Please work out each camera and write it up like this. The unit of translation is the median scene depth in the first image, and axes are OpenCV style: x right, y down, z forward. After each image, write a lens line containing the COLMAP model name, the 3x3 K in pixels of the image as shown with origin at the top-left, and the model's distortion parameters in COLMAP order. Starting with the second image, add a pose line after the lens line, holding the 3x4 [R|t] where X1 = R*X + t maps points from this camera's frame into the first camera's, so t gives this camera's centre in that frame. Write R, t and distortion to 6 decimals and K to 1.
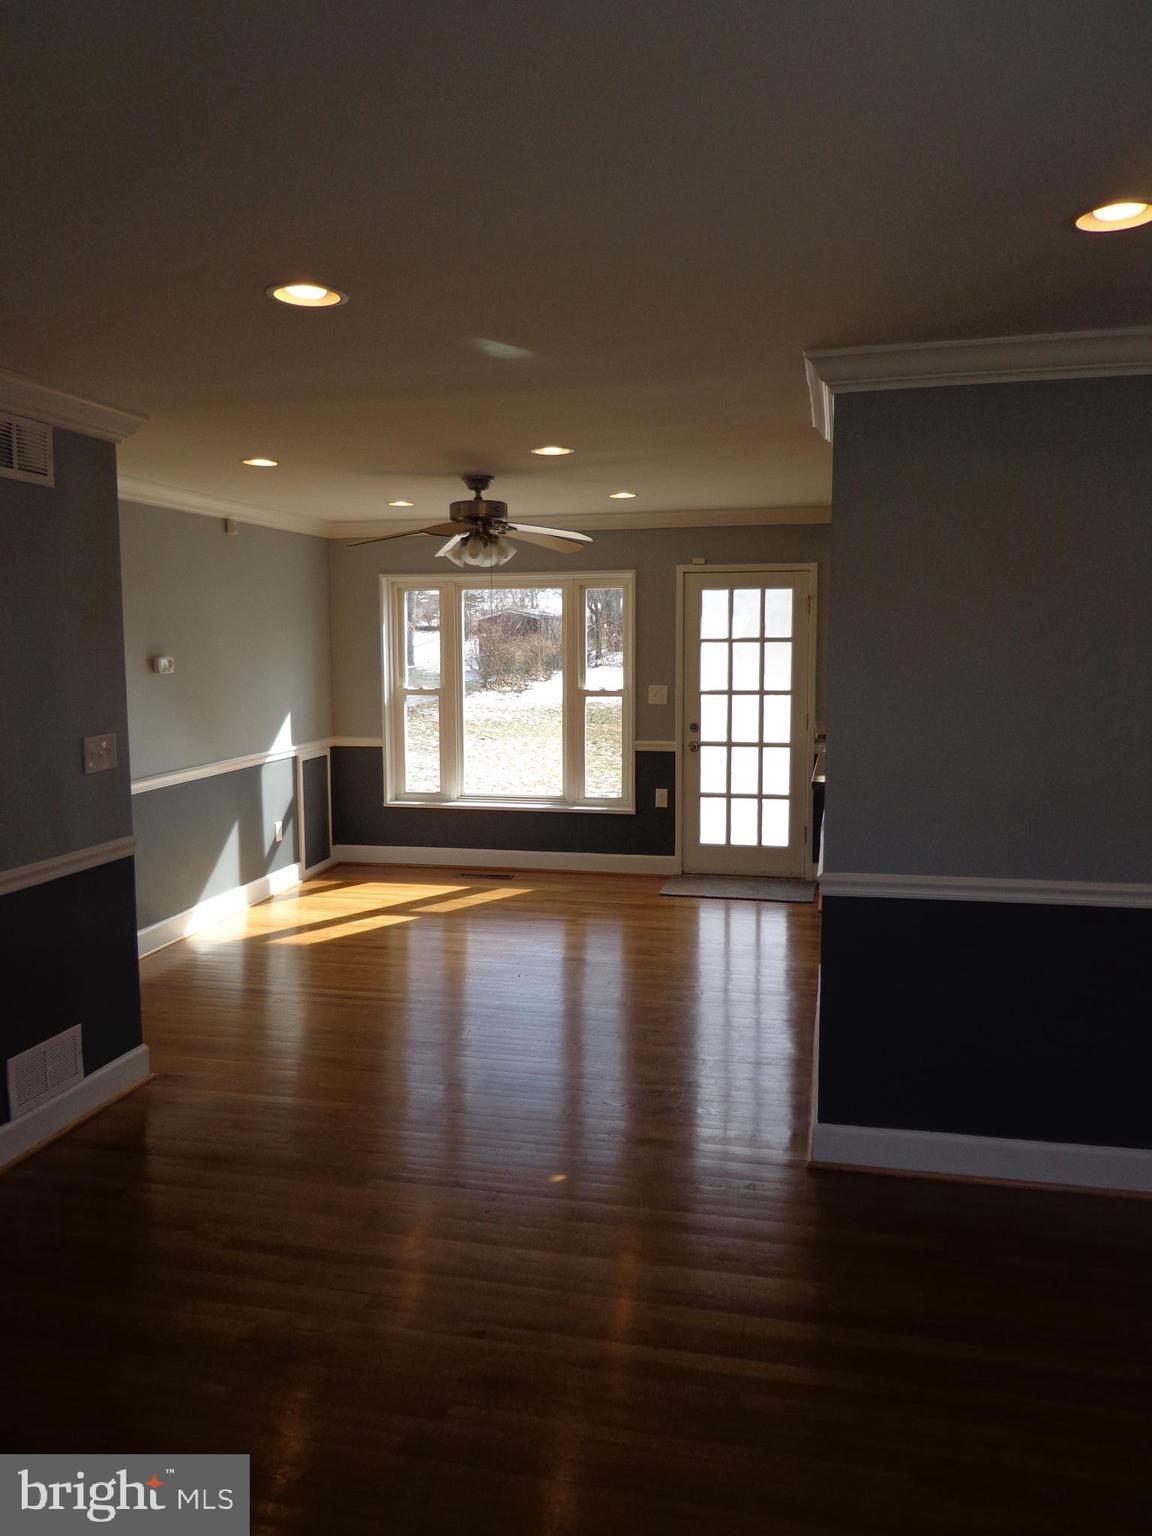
lens RADIAL K [[1140.8, 0, 575.4], [0, 1140.8, 765.8], [0, 0, 1]] dist [0.002248, 0.008522]
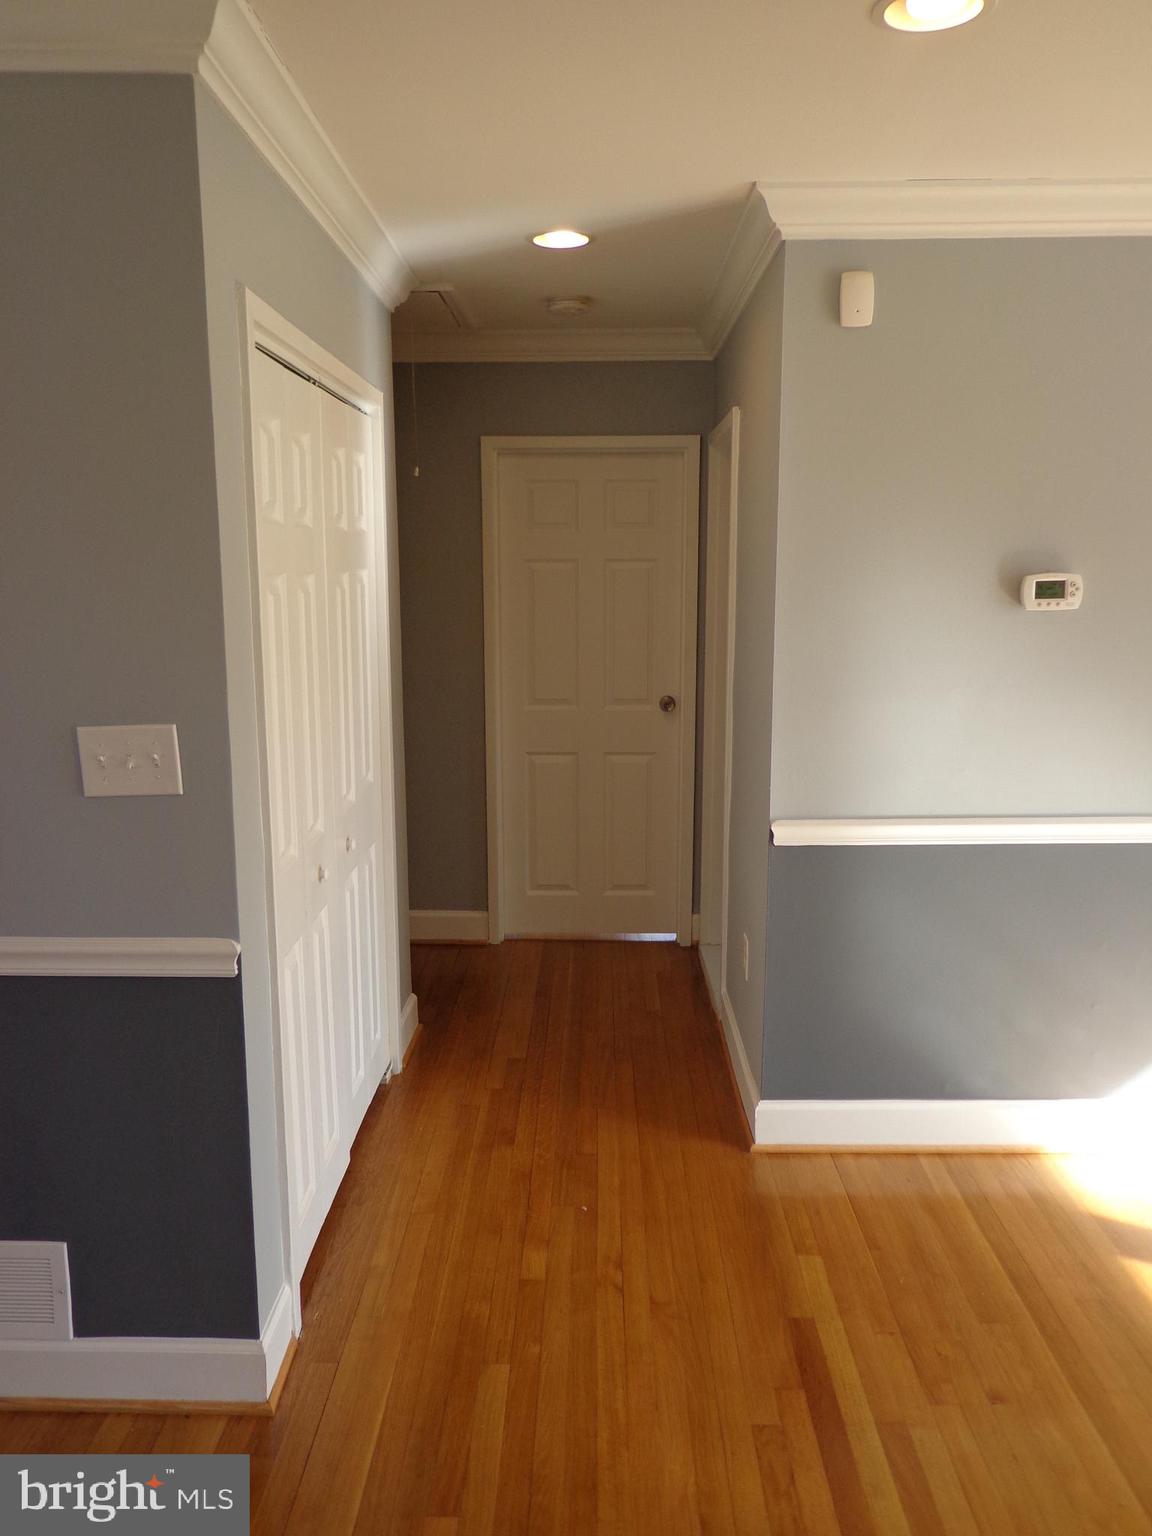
lens RADIAL K [[1140.8, 0, 574.3], [0, 1140.8, 769.3], [0, 0, 1]] dist [0.002248, 0.008522]
pose [[0.194107, 0.169298, -0.966261, 0.103247], [-0.103541, 0.983029, 0.151437, -0.103841], [0.975501, 0.070652, 0.208342, 1.087872]]
